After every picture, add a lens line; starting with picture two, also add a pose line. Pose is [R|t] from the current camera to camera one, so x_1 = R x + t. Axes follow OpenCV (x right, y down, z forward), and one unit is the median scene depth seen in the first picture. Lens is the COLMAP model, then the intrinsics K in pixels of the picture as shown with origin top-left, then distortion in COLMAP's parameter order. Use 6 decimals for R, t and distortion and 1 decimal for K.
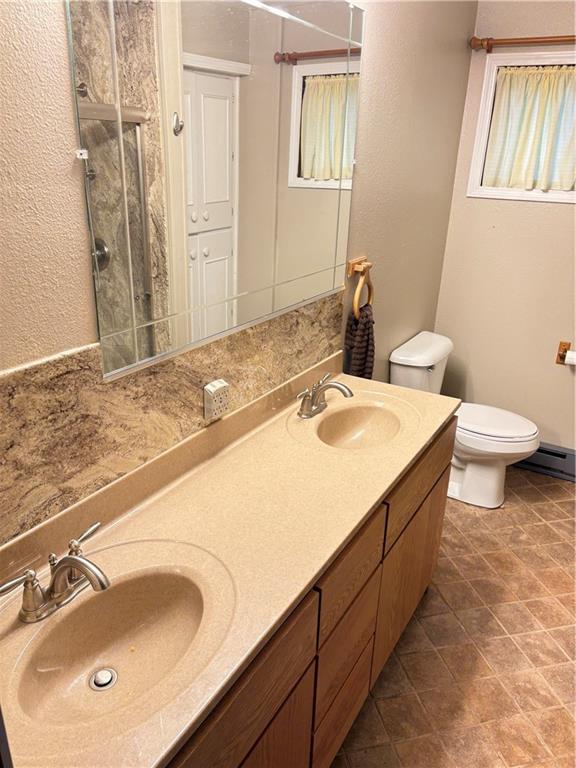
lens RADIAL K [[582.2, 0, 287.2], [0, 582.2, 384.1], [0, 0, 1]] dist [-0.010862, -0.016206]
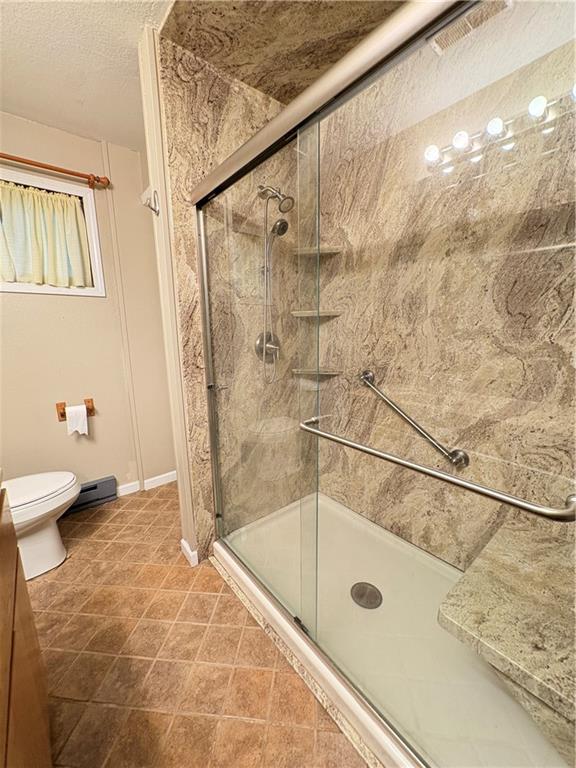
lens RADIAL K [[305.0, 0, 289.4], [0, 305.0, 385.5], [0, 0, 1]] dist [-0.000164, -0.000026]
pose [[0.334177, -0.210246, 0.918761, 0.058140], [0.370700, 0.925558, 0.076969, 0.027638], [-0.866549, 0.314863, 0.387238, 0.361566]]
